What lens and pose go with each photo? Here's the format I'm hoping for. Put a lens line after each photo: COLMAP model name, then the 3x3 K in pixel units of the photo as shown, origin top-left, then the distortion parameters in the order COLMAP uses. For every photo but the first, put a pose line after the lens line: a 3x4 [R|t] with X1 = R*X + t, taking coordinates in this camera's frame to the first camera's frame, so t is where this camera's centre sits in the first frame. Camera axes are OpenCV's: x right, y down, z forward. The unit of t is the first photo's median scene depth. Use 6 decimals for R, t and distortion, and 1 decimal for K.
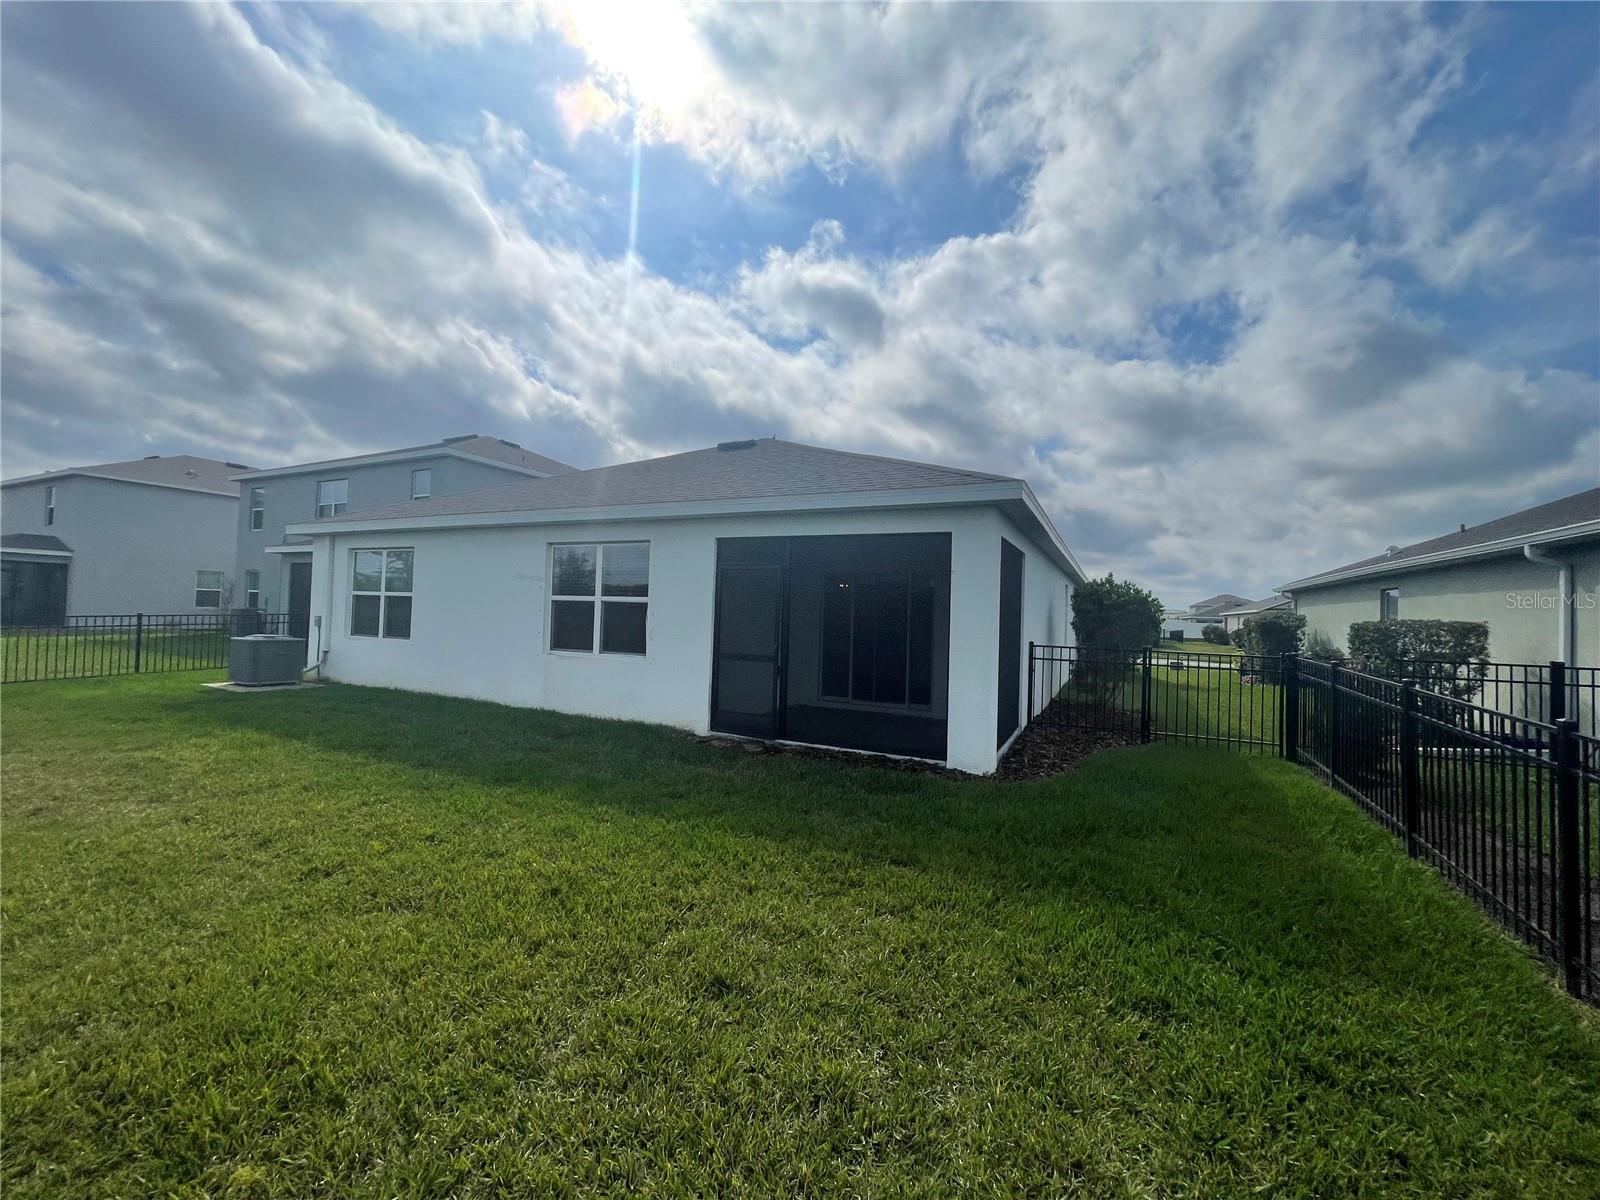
lens RADIAL K [[642.2, 0, 798.8], [0, 642.2, 591.0], [0, 0, 1]] dist [0.009639, 0.000378]
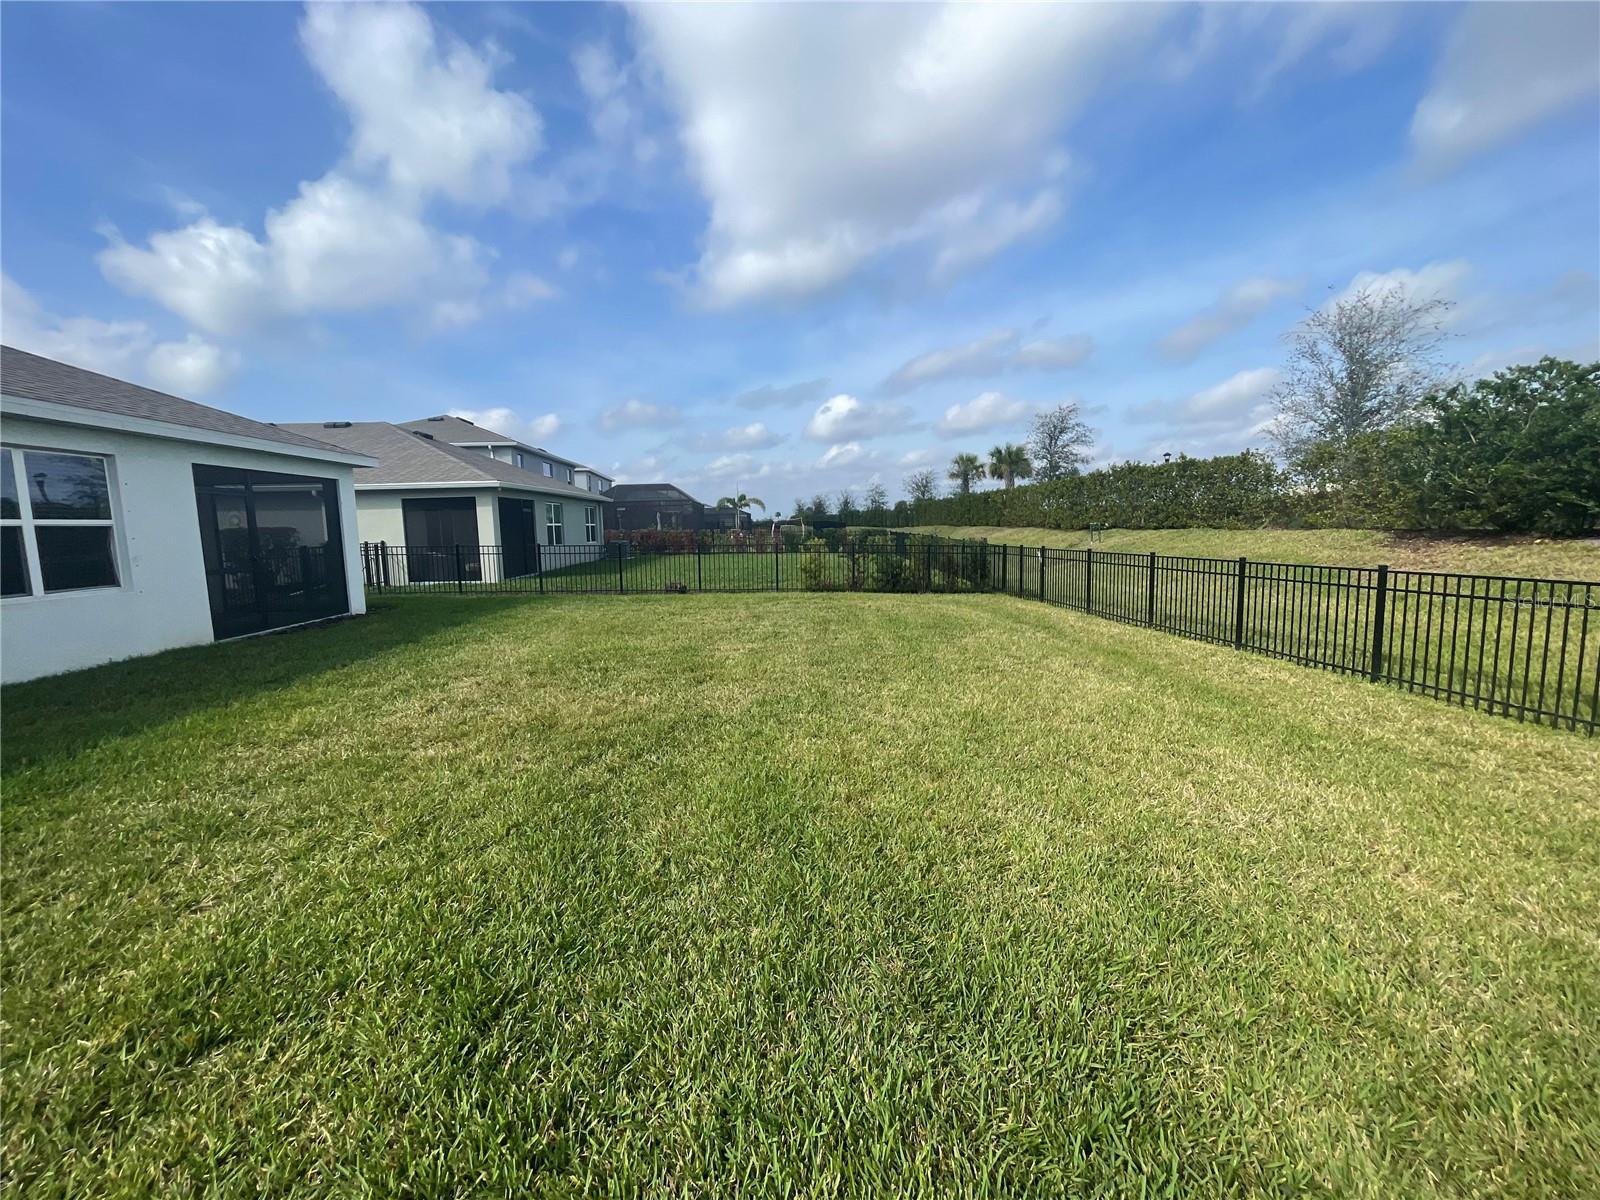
lens RADIAL K [[642.2, 0, 798.6], [0, 642.2, 591.4], [0, 0, 1]] dist [0.009639, 0.000378]
pose [[-0.487388, -0.116728, 0.865348, -1.520738], [-0.034979, 0.992839, 0.114224, -0.028195], [-0.872484, 0.025402, -0.487981, 0.631786]]
